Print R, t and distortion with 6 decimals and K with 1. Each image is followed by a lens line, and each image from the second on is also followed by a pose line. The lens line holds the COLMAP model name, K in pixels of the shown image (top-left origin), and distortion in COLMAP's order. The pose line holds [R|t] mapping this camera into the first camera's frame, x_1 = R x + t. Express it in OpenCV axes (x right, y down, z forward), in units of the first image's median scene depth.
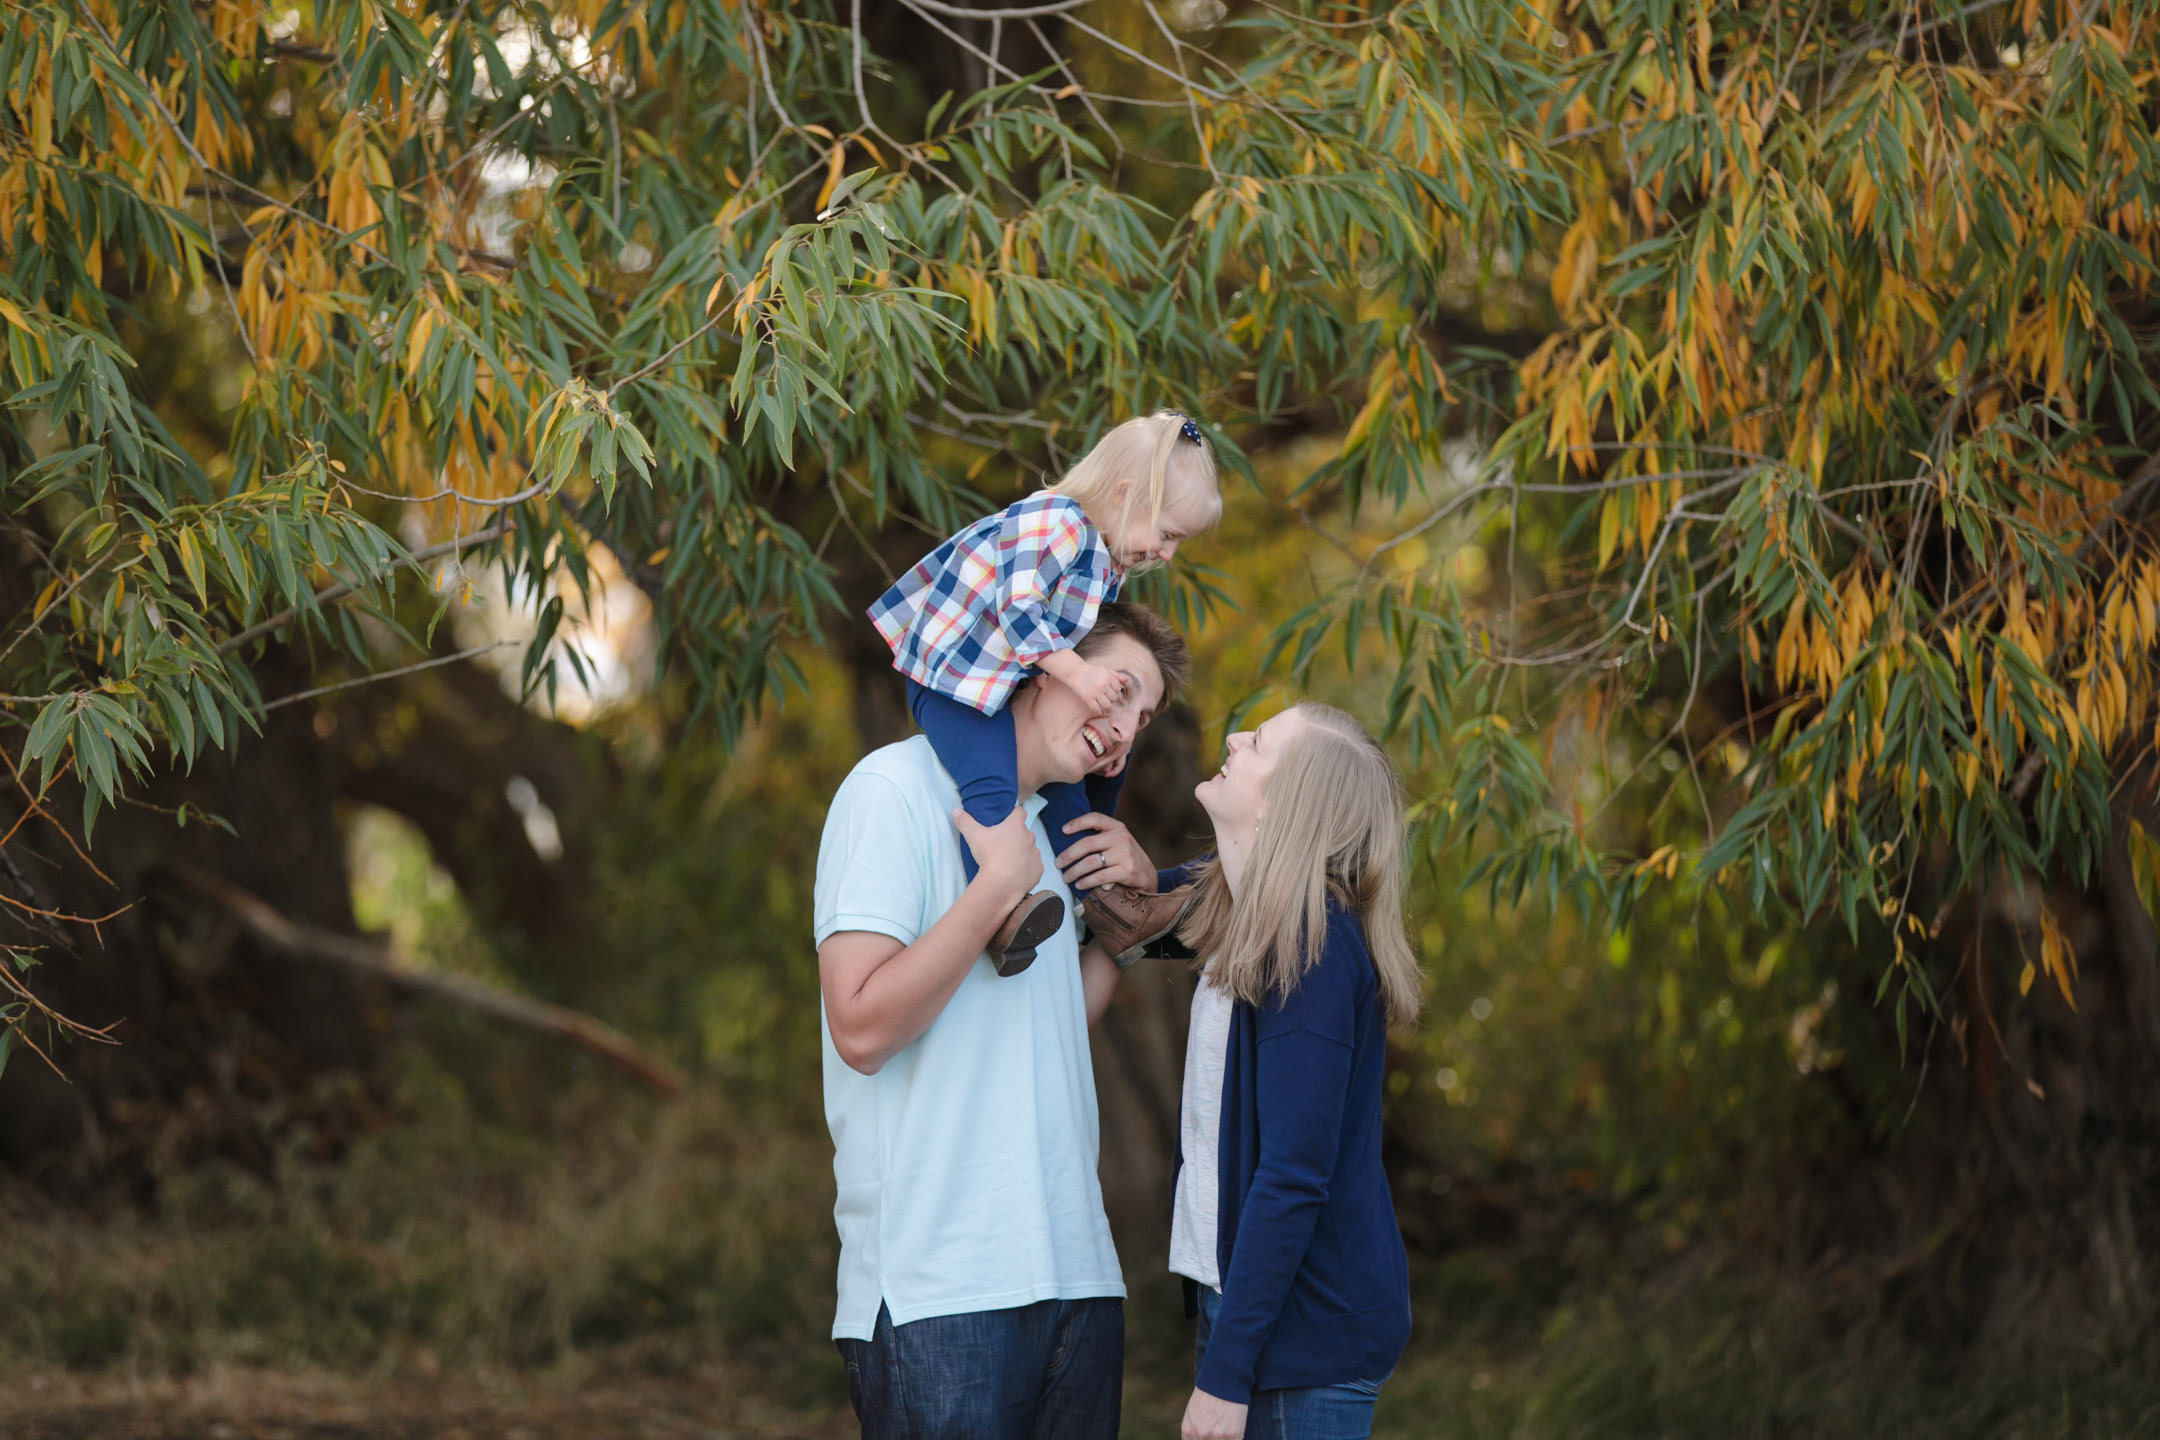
lens RADIAL K [[9323.2, 0, 1080.4], [0, 9323.2, 717.8], [0, 0, 1]] dist [0.874014, 0.000000]
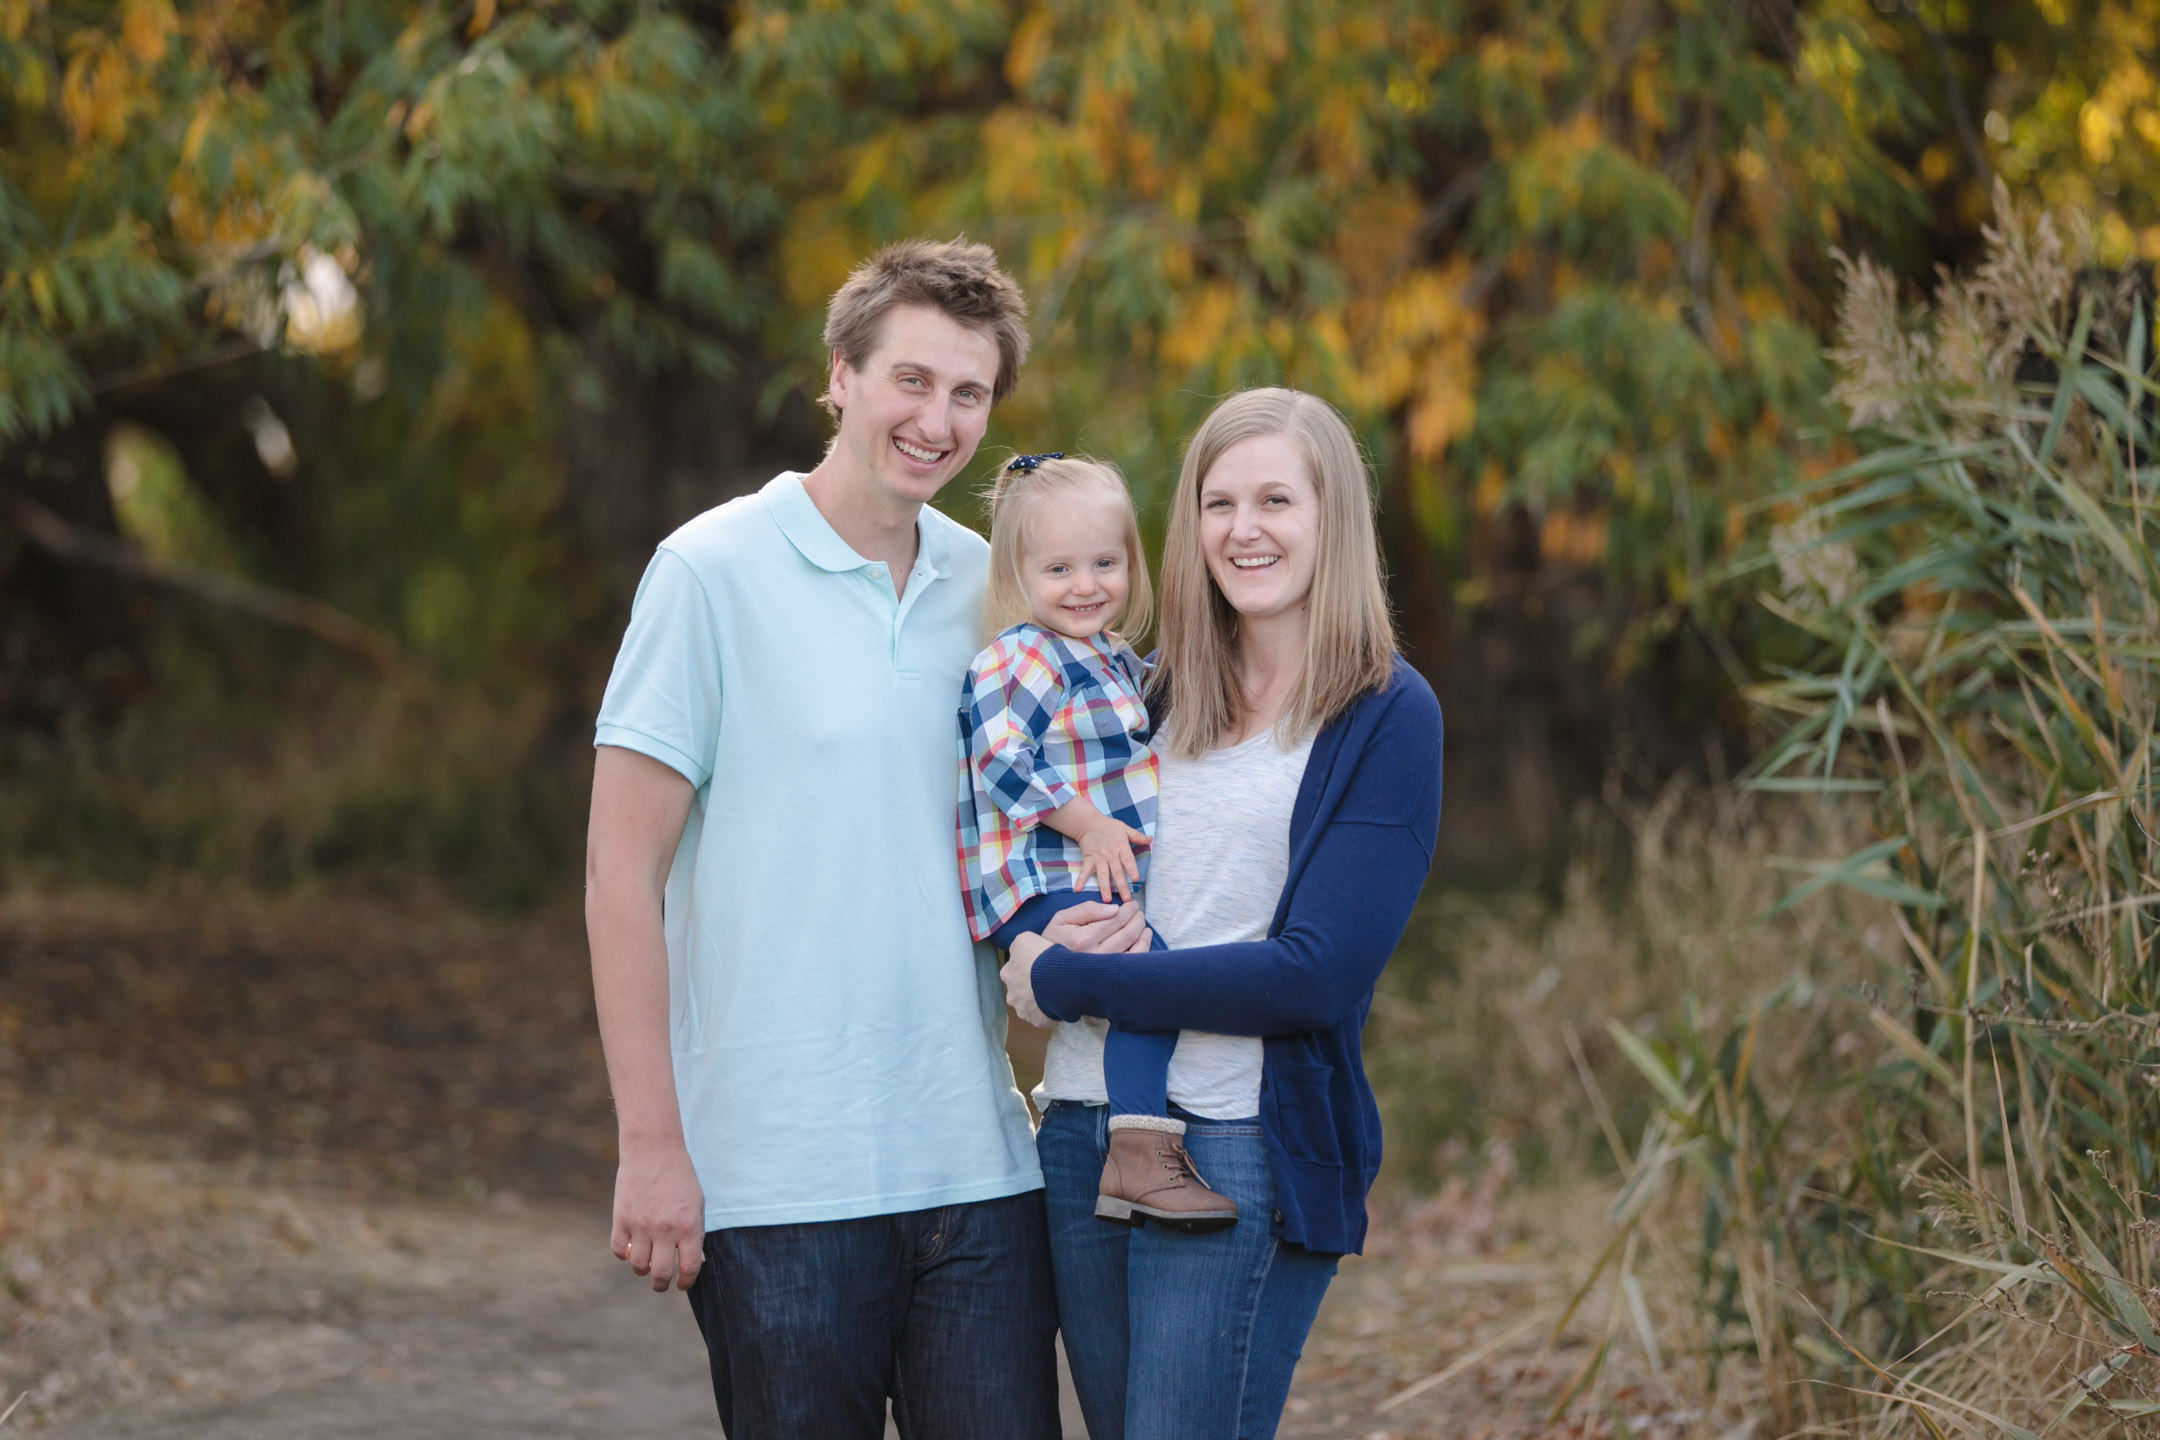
lens RADIAL K [[9124.4, 0, 1082.9], [0, 9124.4, 721.8], [0, 0, 1]] dist [0.255240, 0.000000]
pose [[0.999500, -0.007167, 0.030802, 0.010366], [0.005789, 0.998988, 0.044595, -0.005777], [-0.031090, -0.044394, 0.998530, -0.196001]]
